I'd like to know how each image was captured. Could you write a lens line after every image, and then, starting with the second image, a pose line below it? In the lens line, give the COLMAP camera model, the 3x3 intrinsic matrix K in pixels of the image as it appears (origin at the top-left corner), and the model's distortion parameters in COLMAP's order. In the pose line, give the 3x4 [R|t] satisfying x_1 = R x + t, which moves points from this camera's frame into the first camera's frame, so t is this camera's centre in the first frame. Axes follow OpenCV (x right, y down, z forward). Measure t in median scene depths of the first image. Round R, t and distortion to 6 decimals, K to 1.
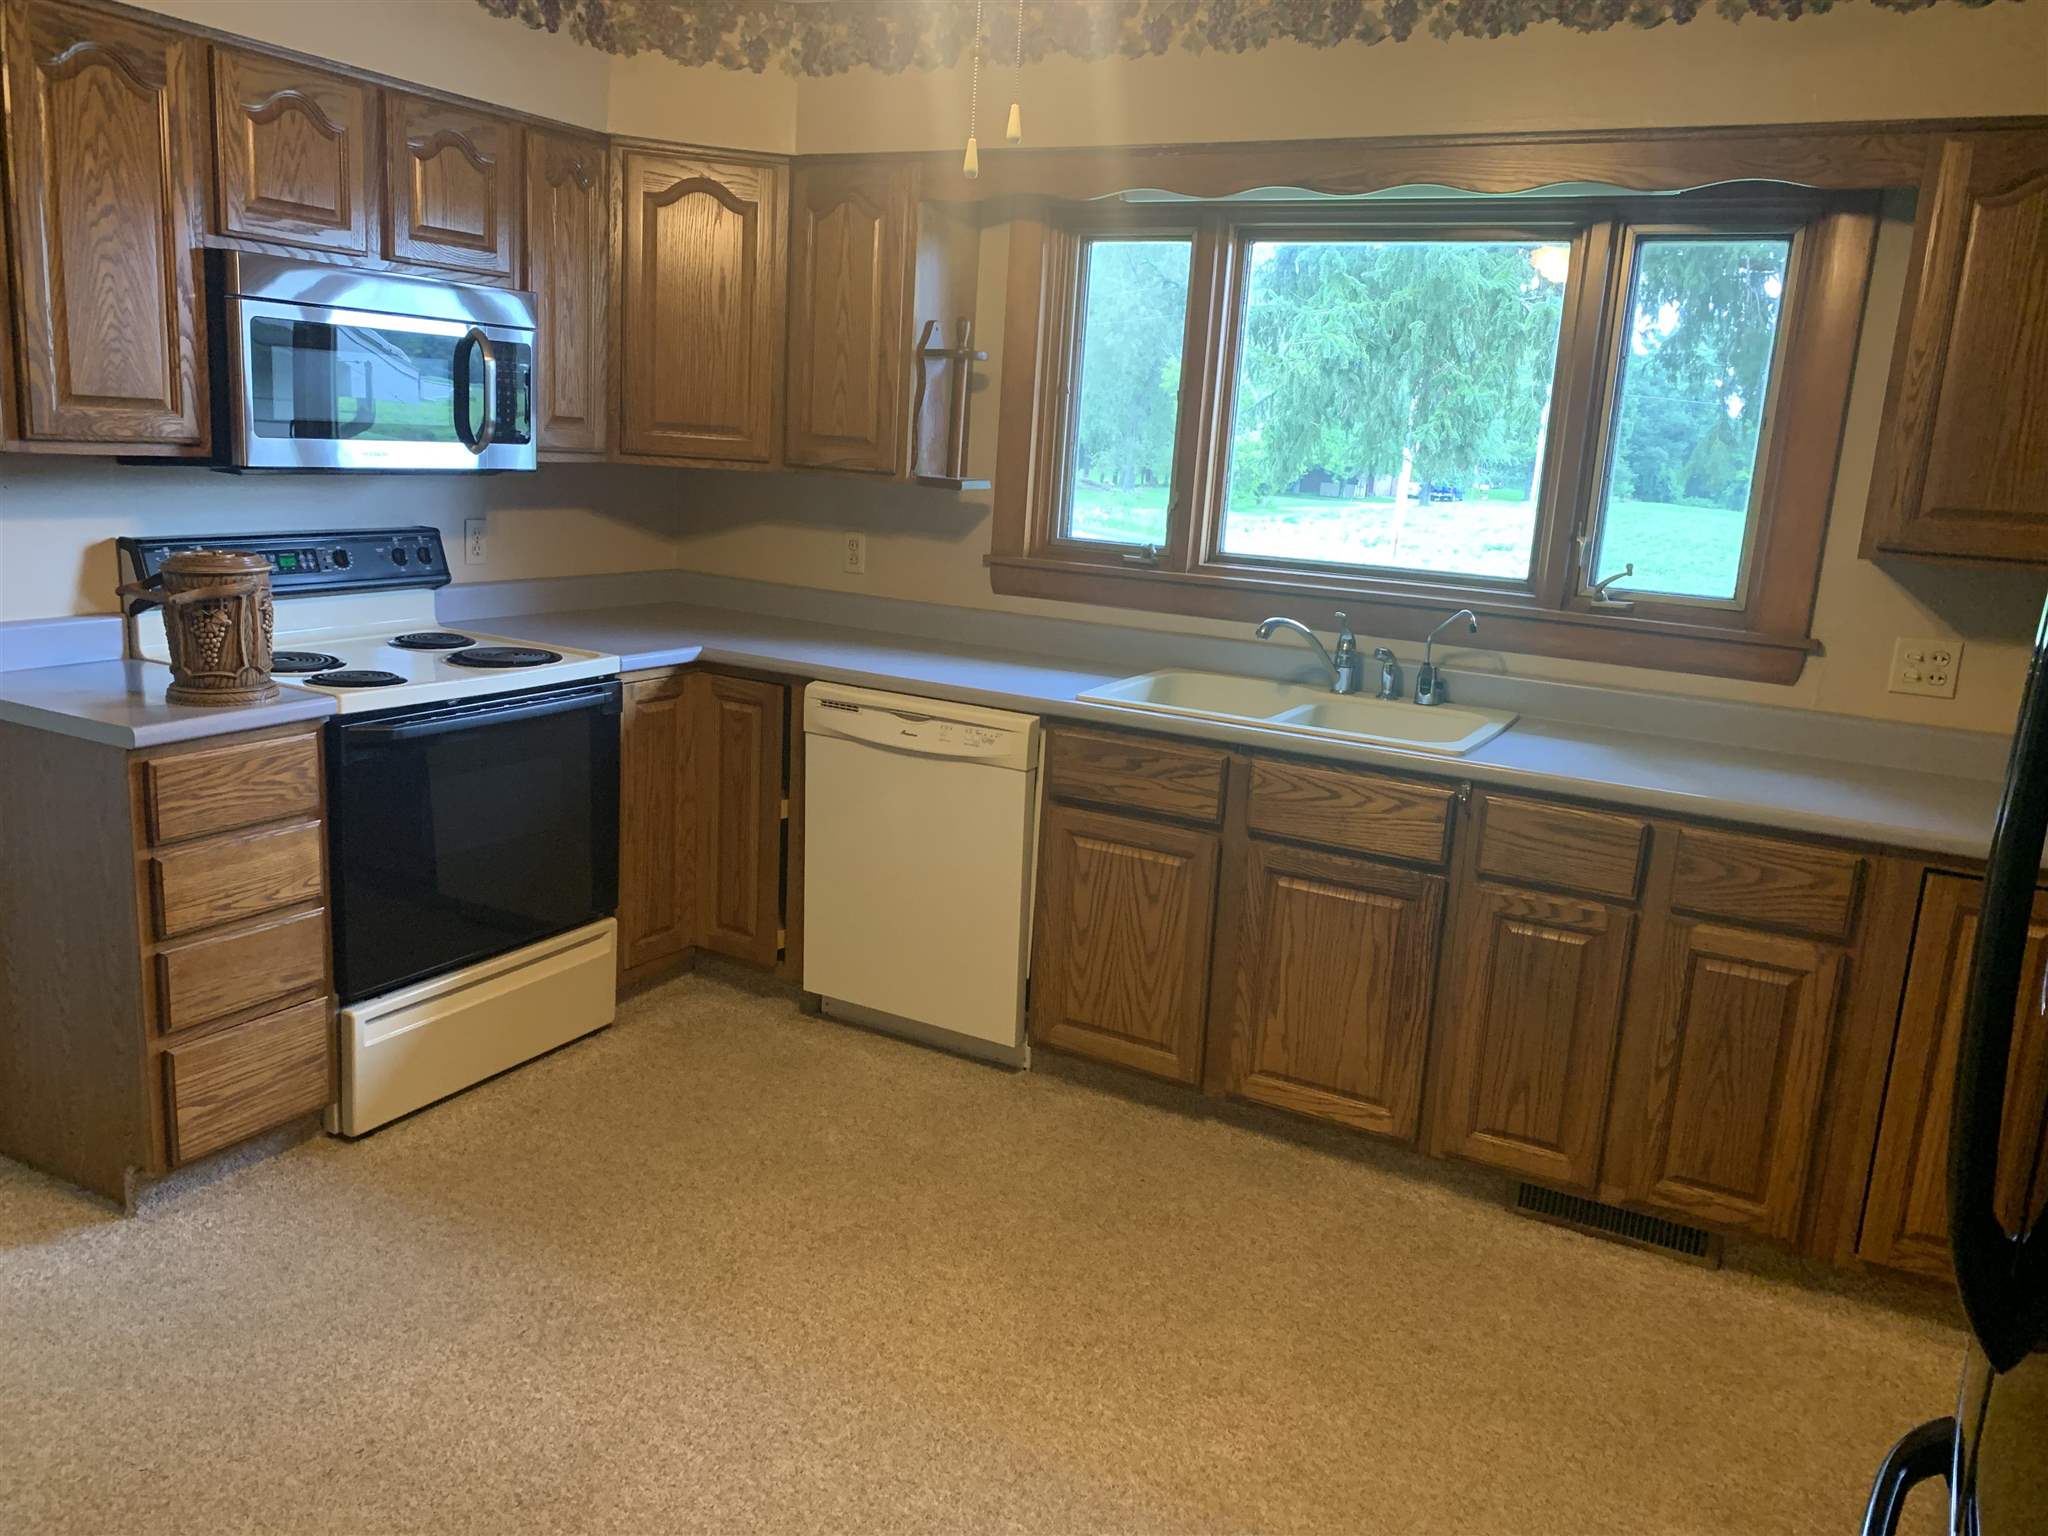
lens RADIAL K [[1561.7, 0, 1024.5], [0, 1561.7, 758.7], [0, 0, 1]] dist [0.007442, 0.001862]
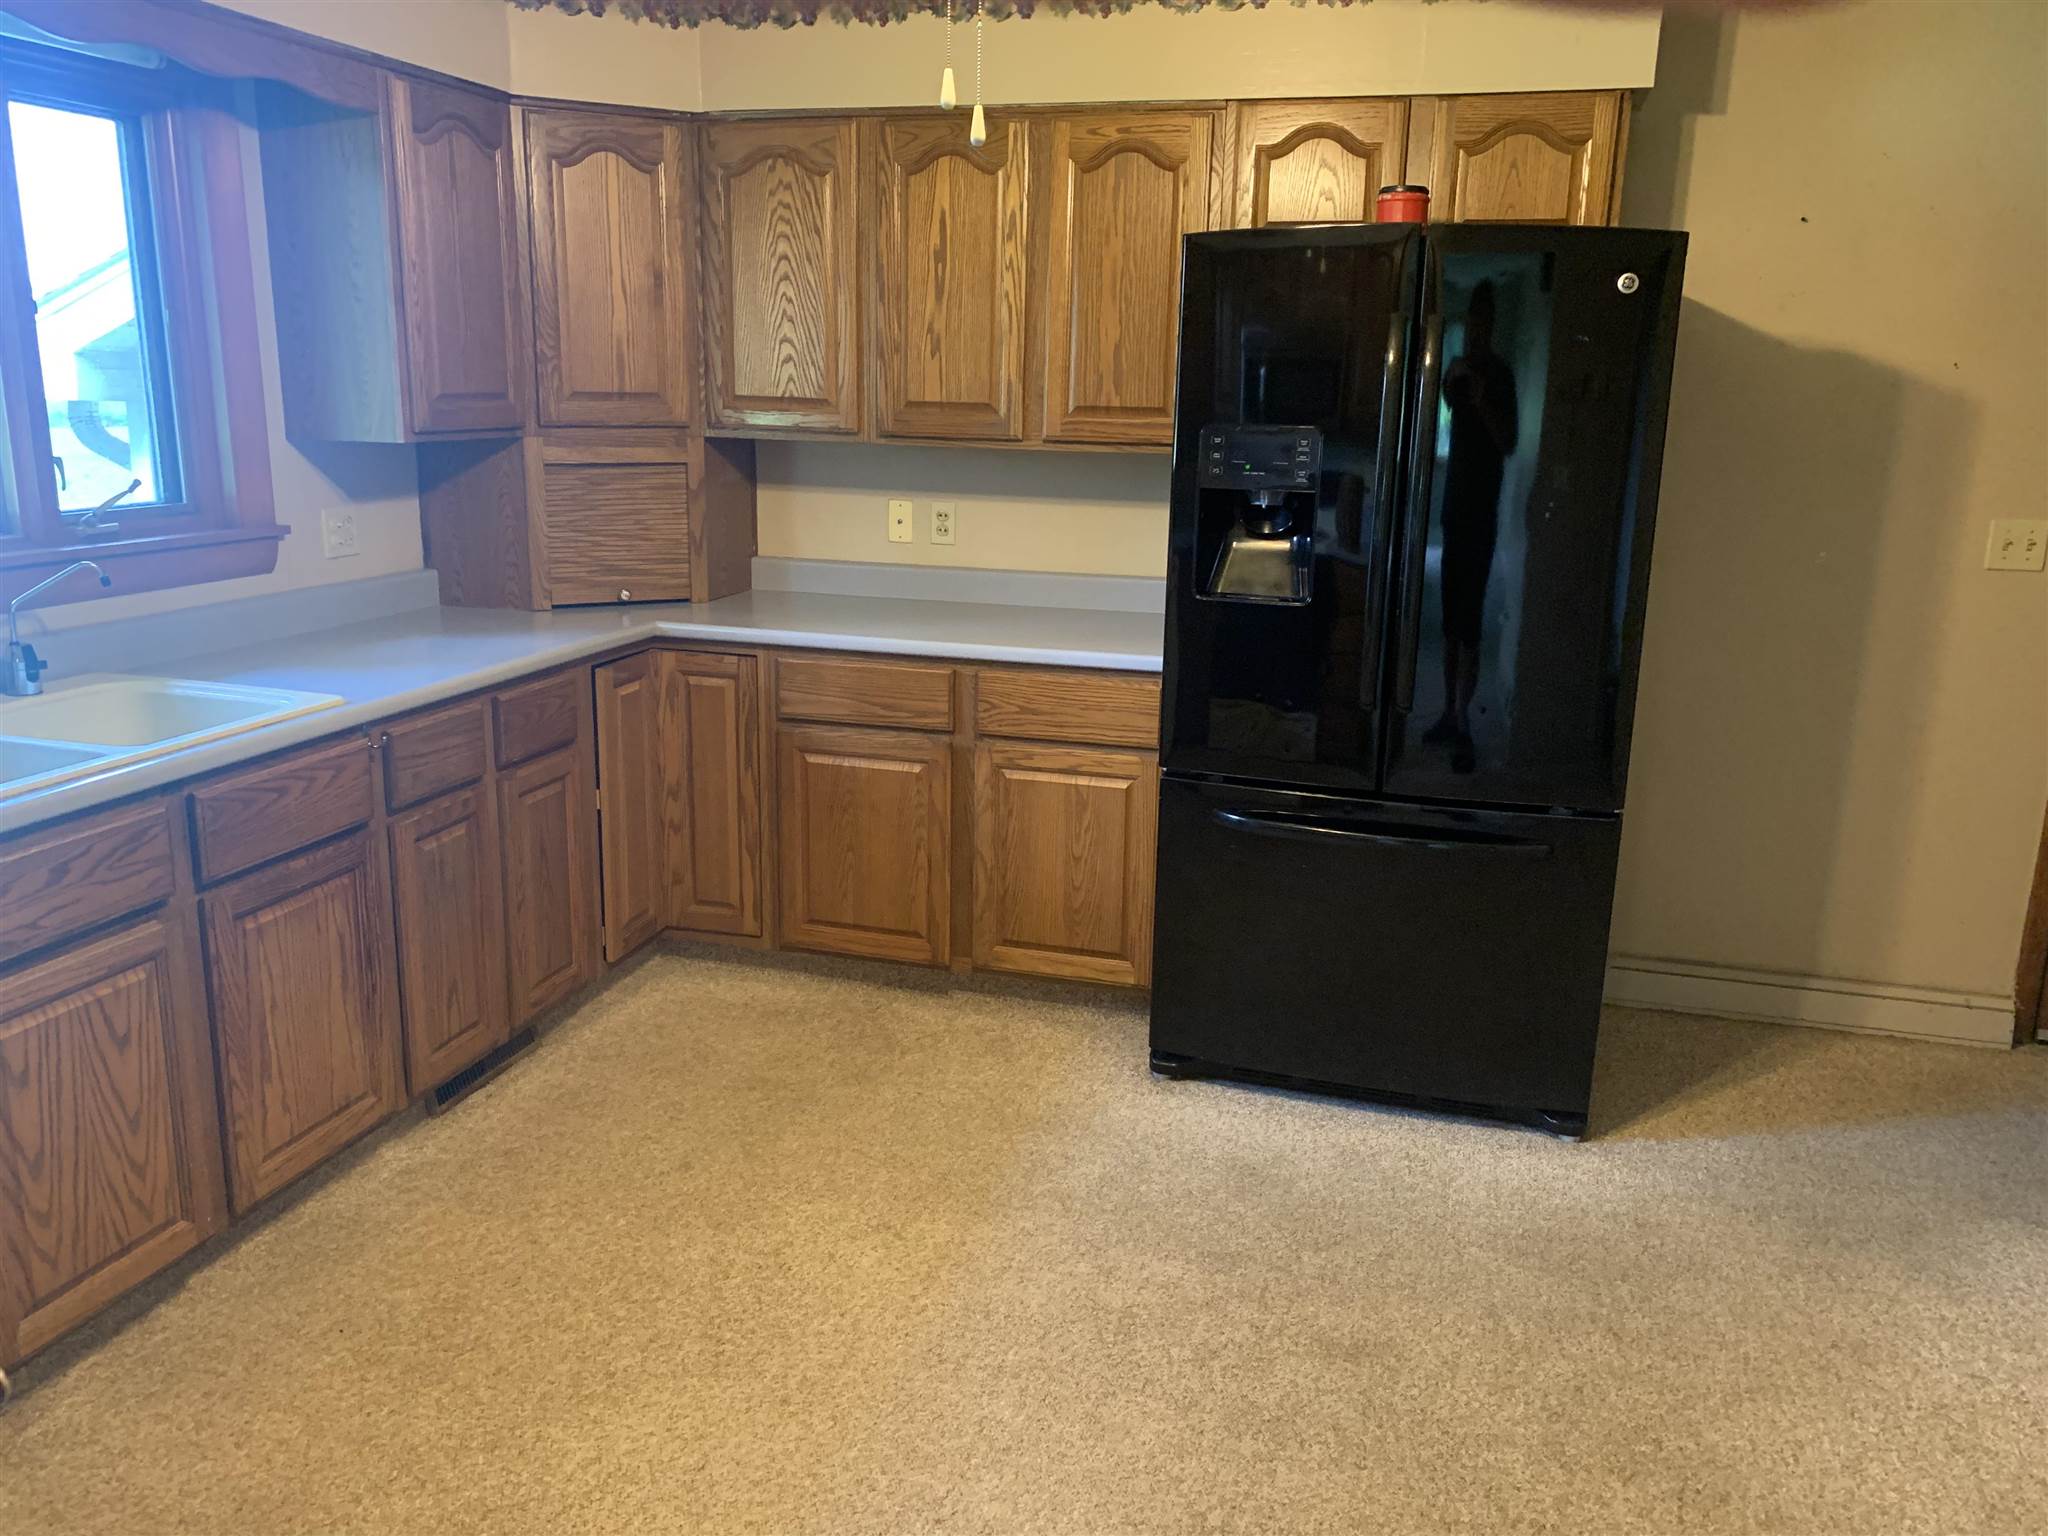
lens RADIAL K [[1561.7, 0, 1020.9], [0, 1561.7, 771.0], [0, 0, 1]] dist [0.007442, 0.001862]
pose [[-0.229880, -0.300516, 0.925659, -0.653591], [0.164072, 0.925551, 0.341226, -0.205165], [-0.959289, 0.230316, -0.163459, 0.743826]]
